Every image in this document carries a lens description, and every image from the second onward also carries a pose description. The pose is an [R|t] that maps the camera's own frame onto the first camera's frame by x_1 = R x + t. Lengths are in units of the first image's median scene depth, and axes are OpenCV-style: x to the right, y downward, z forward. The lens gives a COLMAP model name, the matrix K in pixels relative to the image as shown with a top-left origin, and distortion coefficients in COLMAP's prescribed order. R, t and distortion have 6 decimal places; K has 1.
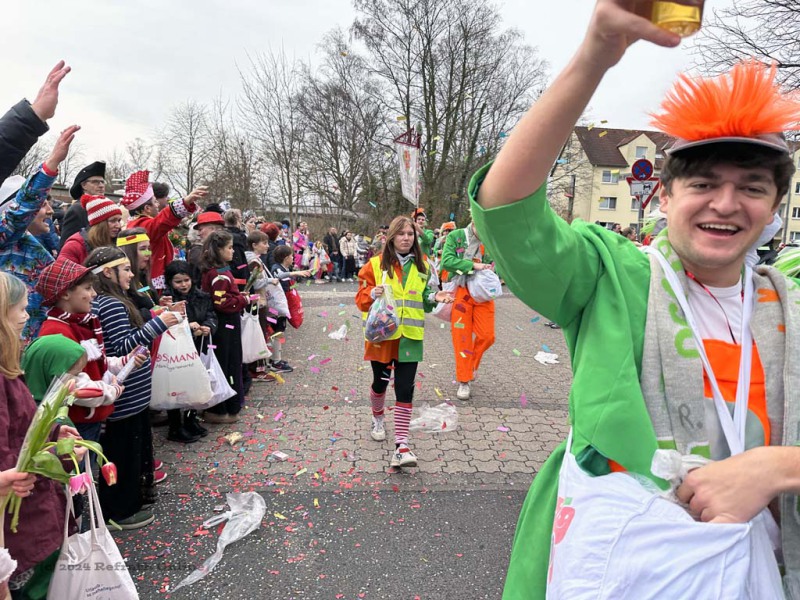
lens RADIAL K [[546.9, 0, 400.4], [0, 546.9, 298.7], [0, 0, 1]] dist [0.013341, -0.037411]
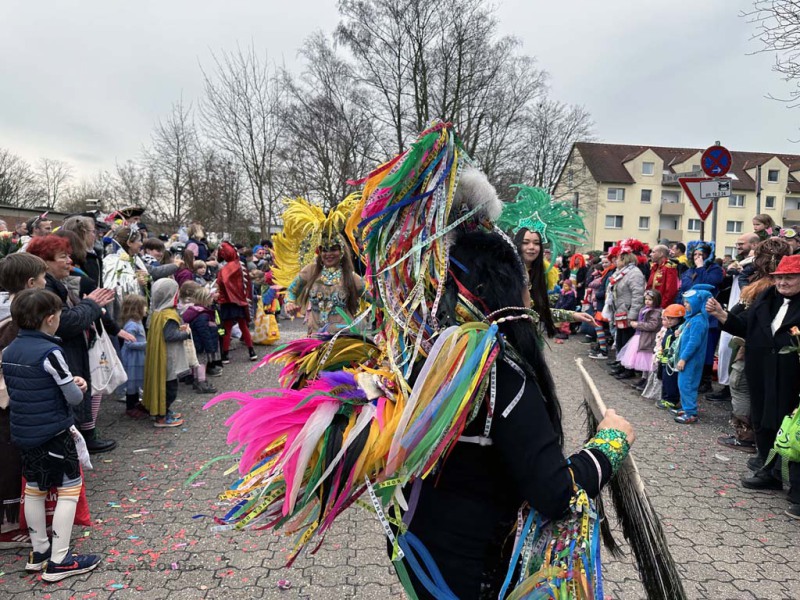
lens RADIAL K [[546.9, 0, 393.7], [0, 546.9, 296.9], [0, 0, 1]] dist [0.013341, -0.037411]
pose [[0.999926, -0.005615, -0.010753, 0.011843], [0.005154, 0.999090, -0.042341, -0.009141], [0.010980, 0.042283, 0.999045, 0.080573]]
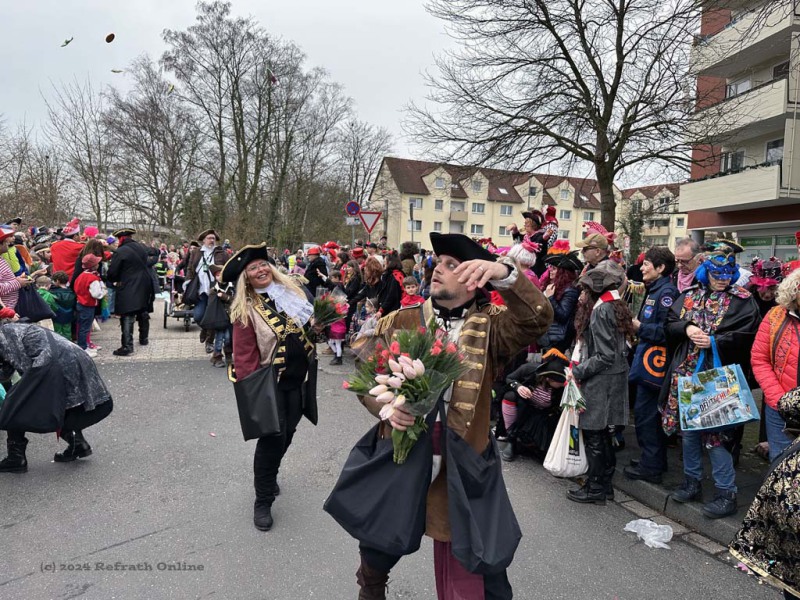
lens RADIAL K [[546.9, 0, 415.0], [0, 546.9, 302.9], [0, 0, 1]] dist [0.013341, -0.037411]
pose [[0.951266, -0.026764, 0.307209, 0.033606], [0.034786, 0.999181, -0.020665, 0.017941], [-0.306405, 0.030344, 0.951418, -0.124912]]
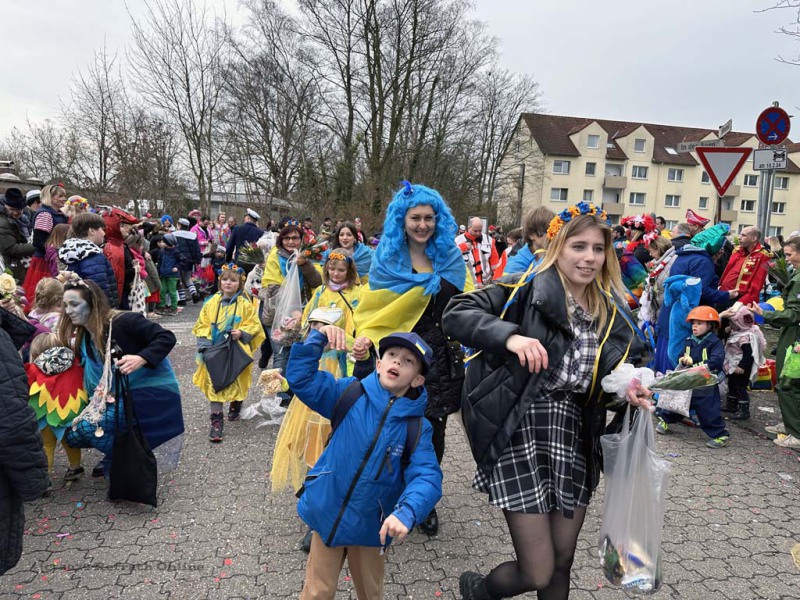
lens RADIAL K [[546.9, 0, 390.9], [0, 546.9, 293.7], [0, 0, 1]] dist [0.013341, -0.037411]
pose [[0.995630, -0.008847, 0.092967, -0.002228], [0.008224, 0.999941, 0.007079, -0.015621], [-0.093024, -0.006284, 0.995644, 0.115075]]
